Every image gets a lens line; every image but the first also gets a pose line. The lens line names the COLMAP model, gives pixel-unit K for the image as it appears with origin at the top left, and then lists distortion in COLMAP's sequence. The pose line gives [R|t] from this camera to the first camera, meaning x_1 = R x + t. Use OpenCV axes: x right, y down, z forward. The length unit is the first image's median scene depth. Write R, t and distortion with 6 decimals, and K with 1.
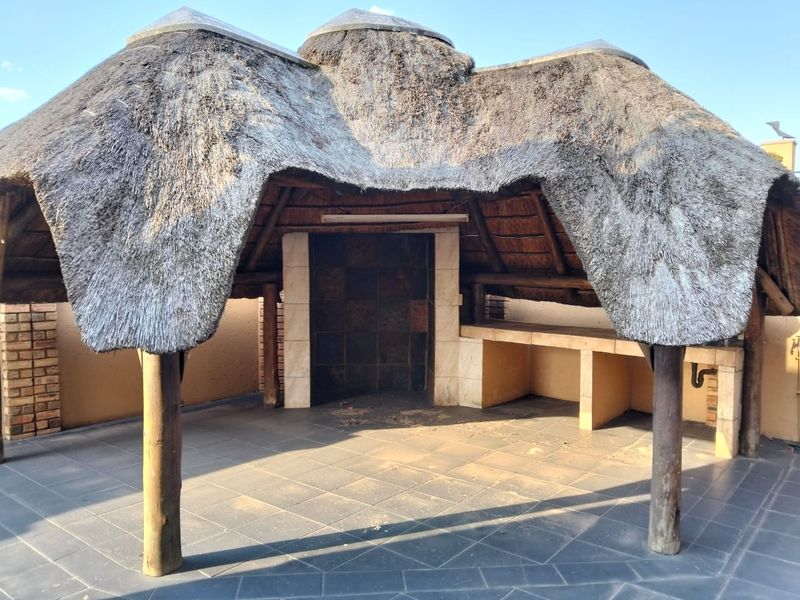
lens RADIAL K [[621.3, 0, 403.2], [0, 621.3, 311.0], [0, 0, 1]] dist [0.090813, -0.167466]
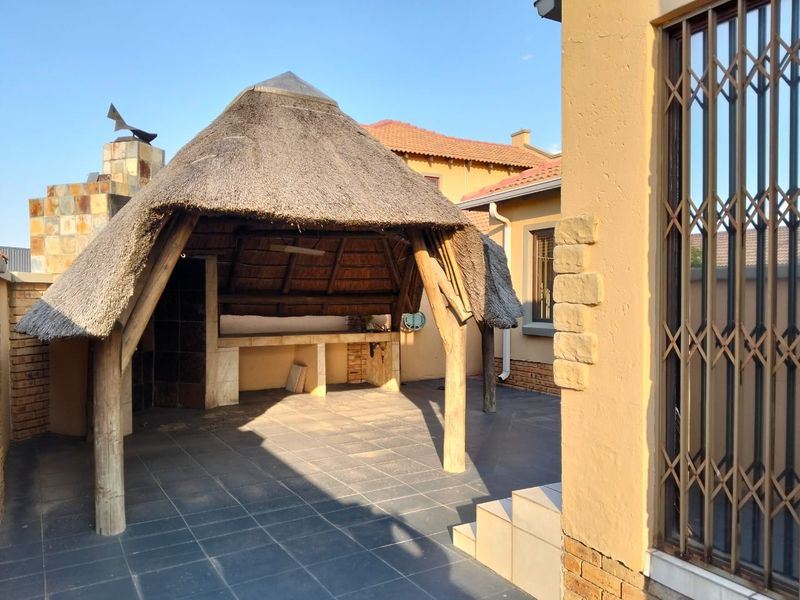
lens RADIAL K [[621.3, 0, 403.2], [0, 621.3, 311.0], [0, 0, 1]] dist [0.090813, -0.167466]
pose [[0.343708, -0.030659, 0.938576, -1.286196], [0.076420, 0.997065, 0.004585, -0.008848], [-0.935962, 0.070150, 0.345042, 0.364553]]
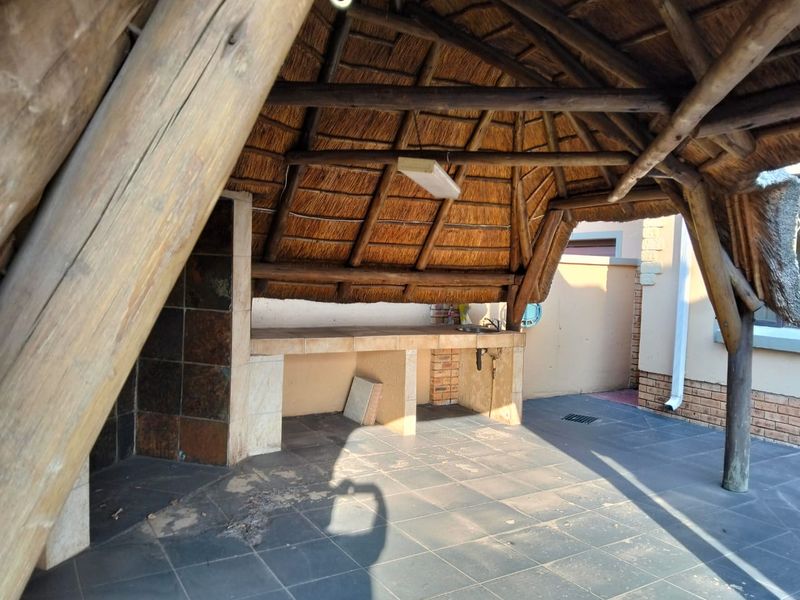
lens RADIAL K [[621.3, 0, 403.2], [0, 621.3, 311.0], [0, 0, 1]] dist [0.090813, -0.167466]
pose [[0.330331, -0.054322, 0.942301, -0.706043], [0.041881, 0.998203, 0.042863, -0.042293], [-0.942936, 0.025305, 0.332012, 0.875571]]
